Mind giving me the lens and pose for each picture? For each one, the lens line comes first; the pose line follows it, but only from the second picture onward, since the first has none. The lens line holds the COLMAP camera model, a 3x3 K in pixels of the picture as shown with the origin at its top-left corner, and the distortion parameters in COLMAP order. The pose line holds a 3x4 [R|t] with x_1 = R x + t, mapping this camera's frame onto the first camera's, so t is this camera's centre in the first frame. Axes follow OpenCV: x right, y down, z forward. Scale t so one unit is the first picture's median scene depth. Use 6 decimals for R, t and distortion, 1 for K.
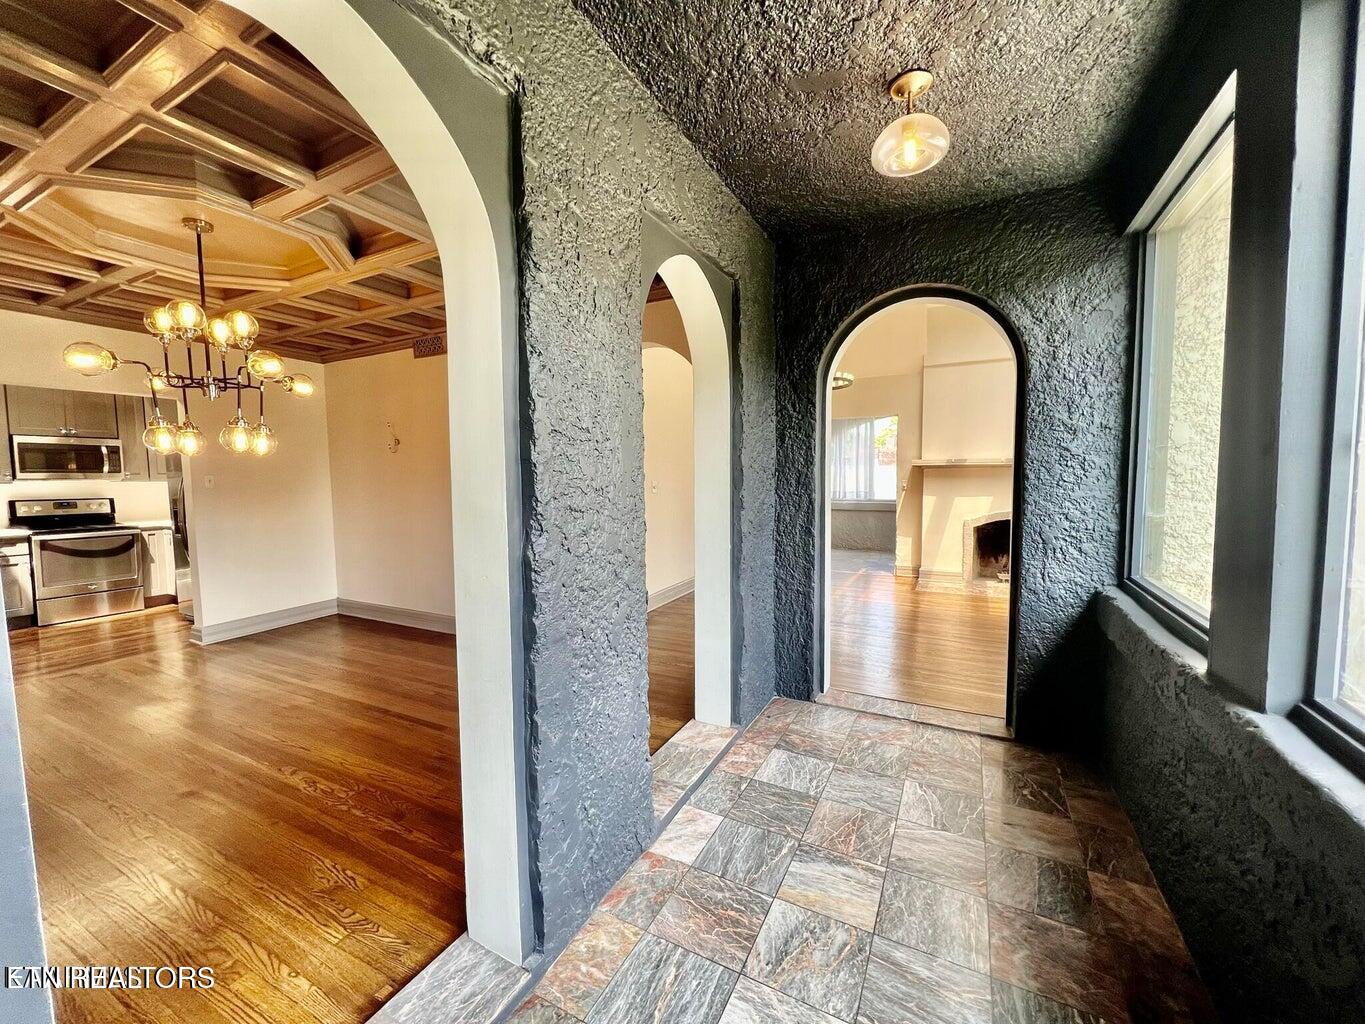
lens RADIAL K [[547.1, 0, 682.9], [0, 547.1, 508.2], [0, 0, 1]] dist [0.002199, -0.000590]
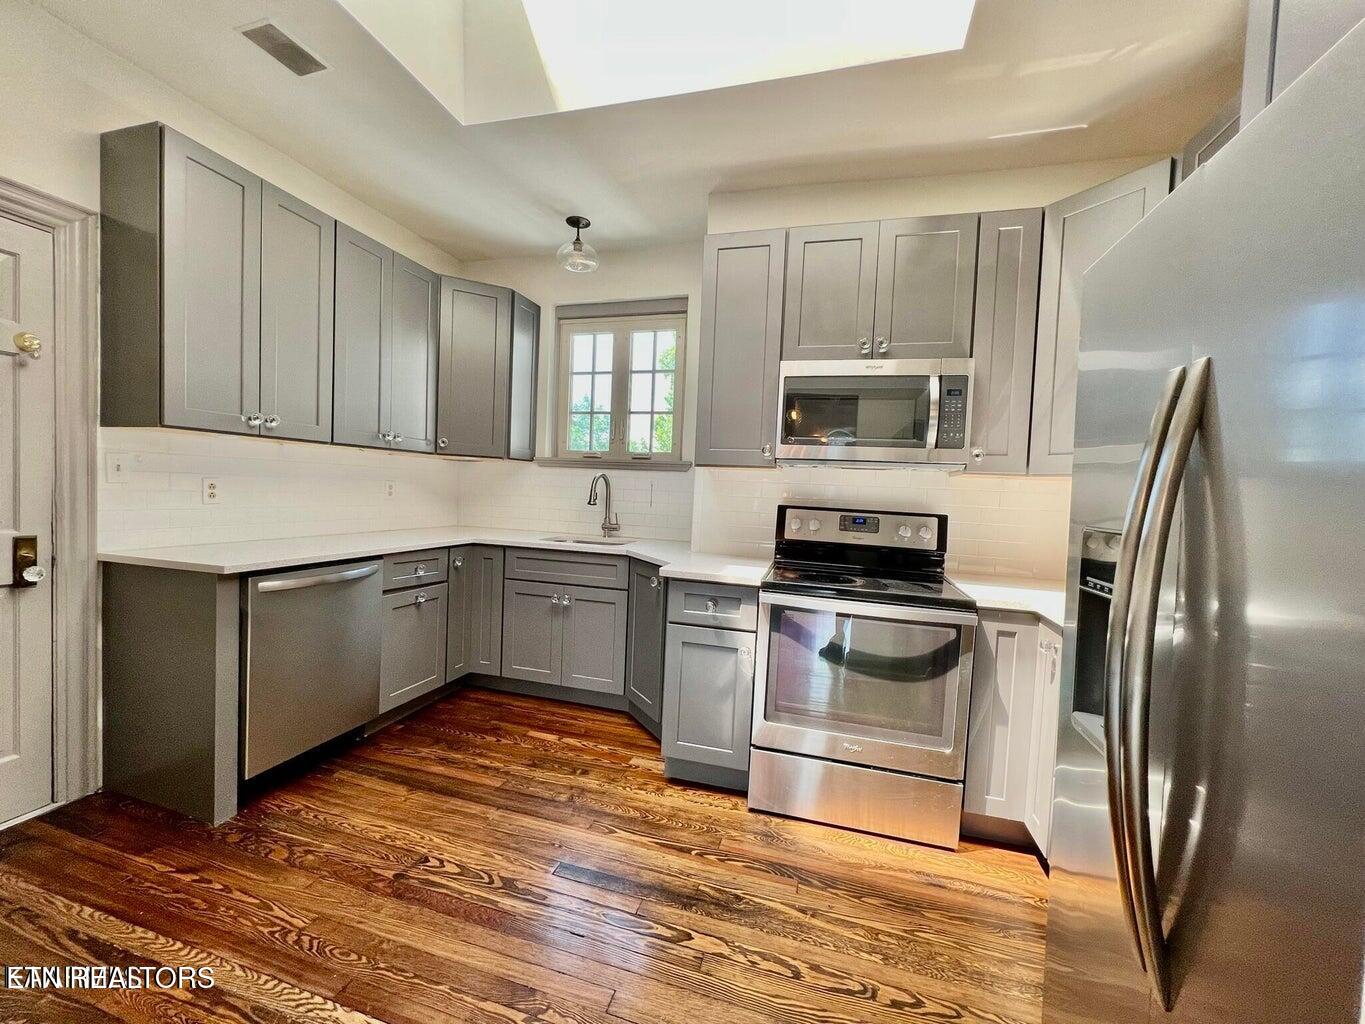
lens RADIAL K [[550.4, 0, 677.2], [0, 550.4, 512.3], [0, 0, 1]] dist [-0.002409, 0.000590]
pose [[0.190155, 0.061826, -0.979805, -0.774386], [-0.108715, 0.993203, 0.041572, -0.017984], [0.975716, 0.098614, 0.195584, 0.827062]]
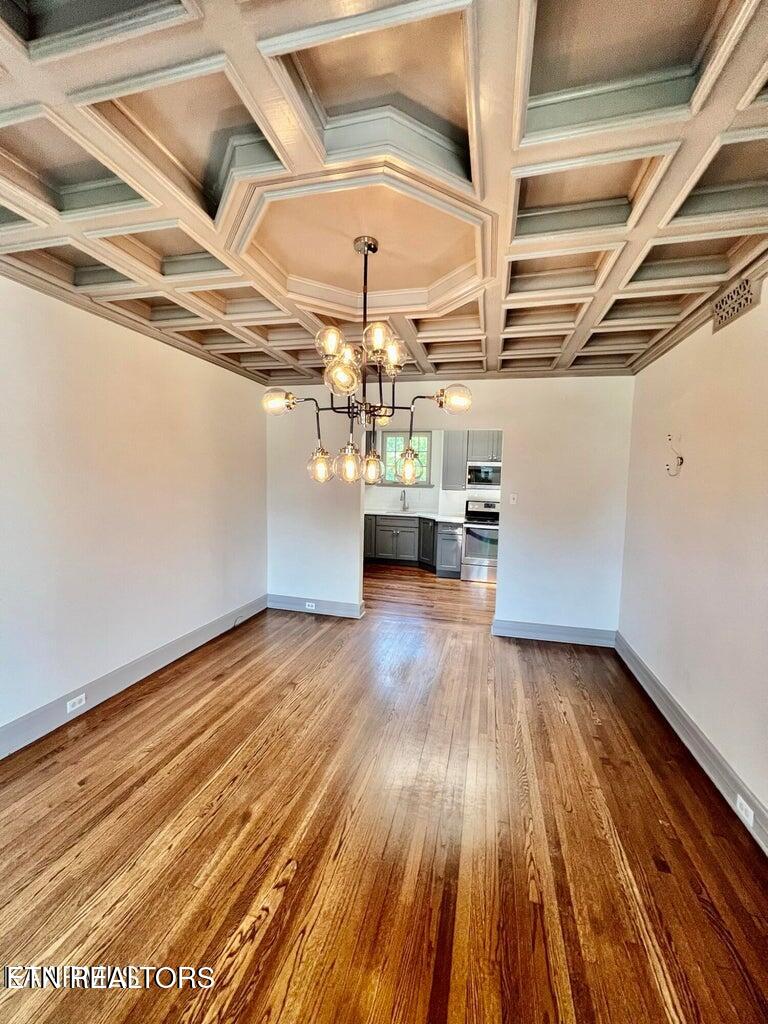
lens RADIAL K [[412.9, 0, 384.3], [0, 412.9, 507.9], [0, 0, 1]] dist [-0.002409, 0.000590]
pose [[0.226147, 0.090736, -0.969858, -0.069699], [-0.091281, 0.993245, 0.071639, -0.059902], [0.969807, 0.072329, 0.232902, 0.475516]]
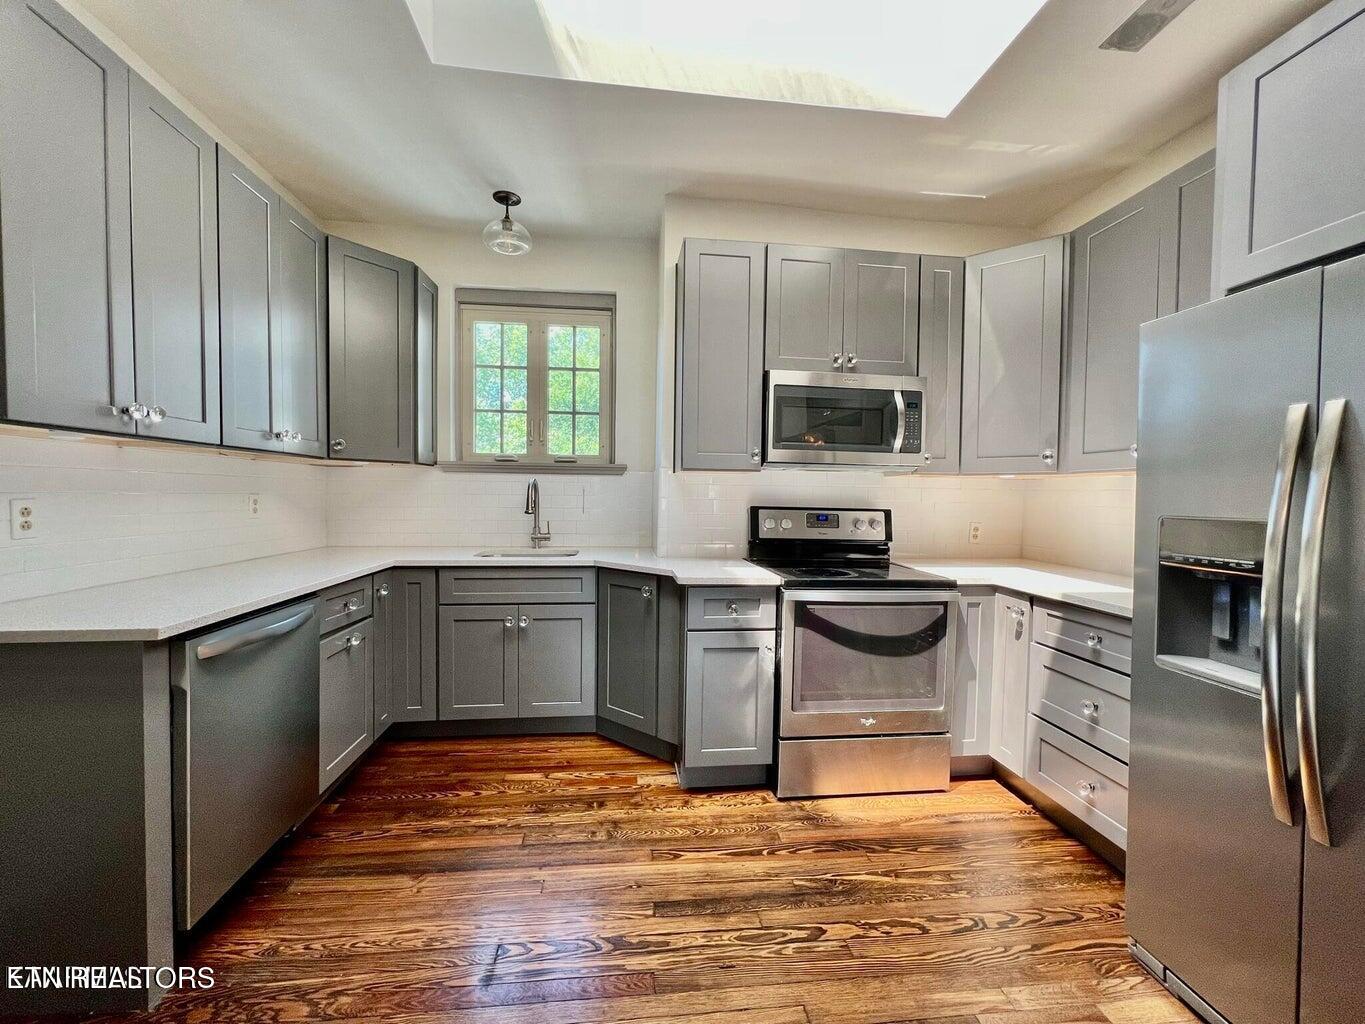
lens RADIAL K [[550.4, 0, 678.7], [0, 550.4, 512.4], [0, 0, 1]] dist [-0.002409, 0.000590]
pose [[0.551632, 0.047529, -0.832733, -0.849581], [-0.074136, 0.997218, 0.007807, -0.006944], [0.830787, 0.057429, 0.553620, 0.667321]]
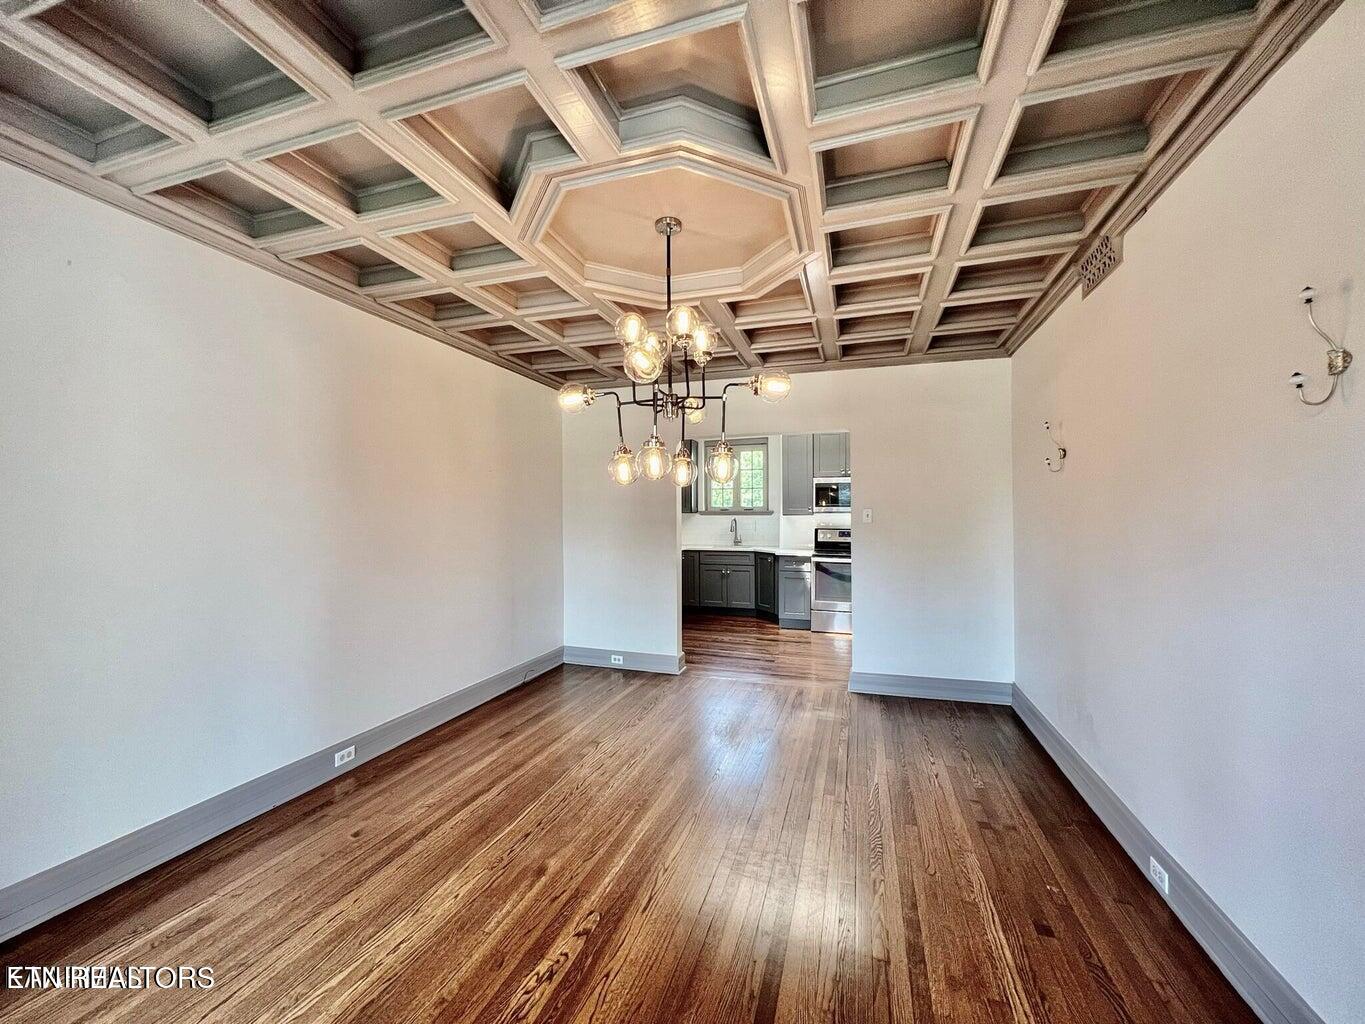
lens RADIAL K [[550.4, 0, 677.9], [0, 550.4, 508.3], [0, 0, 1]] dist [-0.002409, 0.000590]
pose [[0.159064, 0.000520, -0.987268, -0.001063], [-0.064252, 0.997885, -0.009826, -0.028094], [0.985175, 0.064997, 0.158761, 0.479485]]
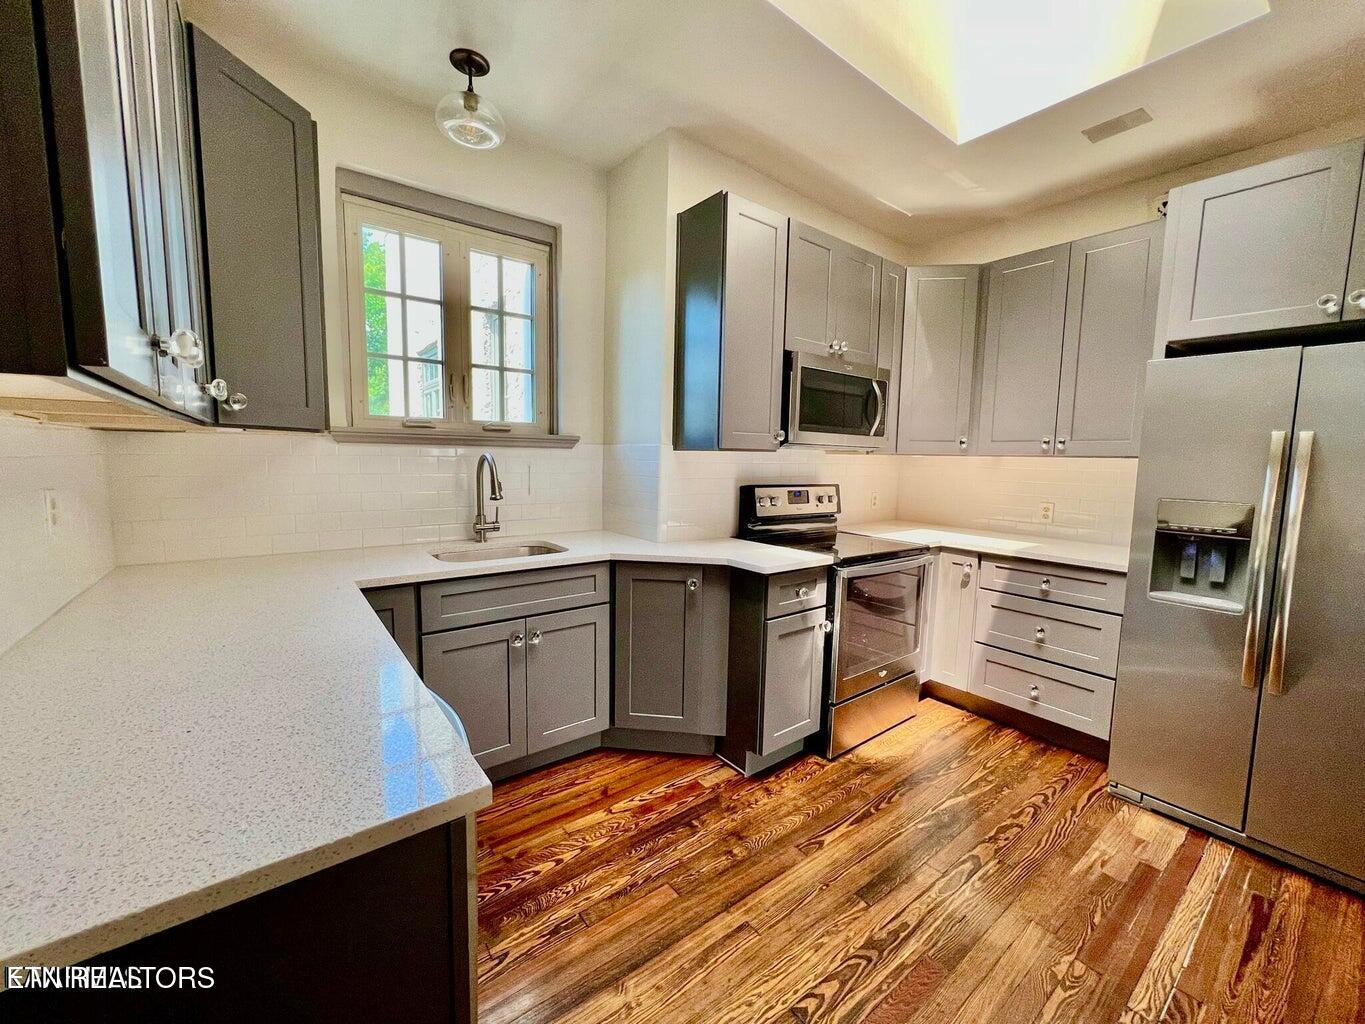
lens RADIAL K [[550.4, 0, 679.4], [0, 550.4, 512.4], [0, 0, 1]] dist [-0.002409, 0.000590]
pose [[0.904758, 0.073688, -0.419504, -1.087497], [-0.057670, 0.997045, 0.050757, -0.010743], [0.422004, -0.021730, 0.906333, 0.514326]]
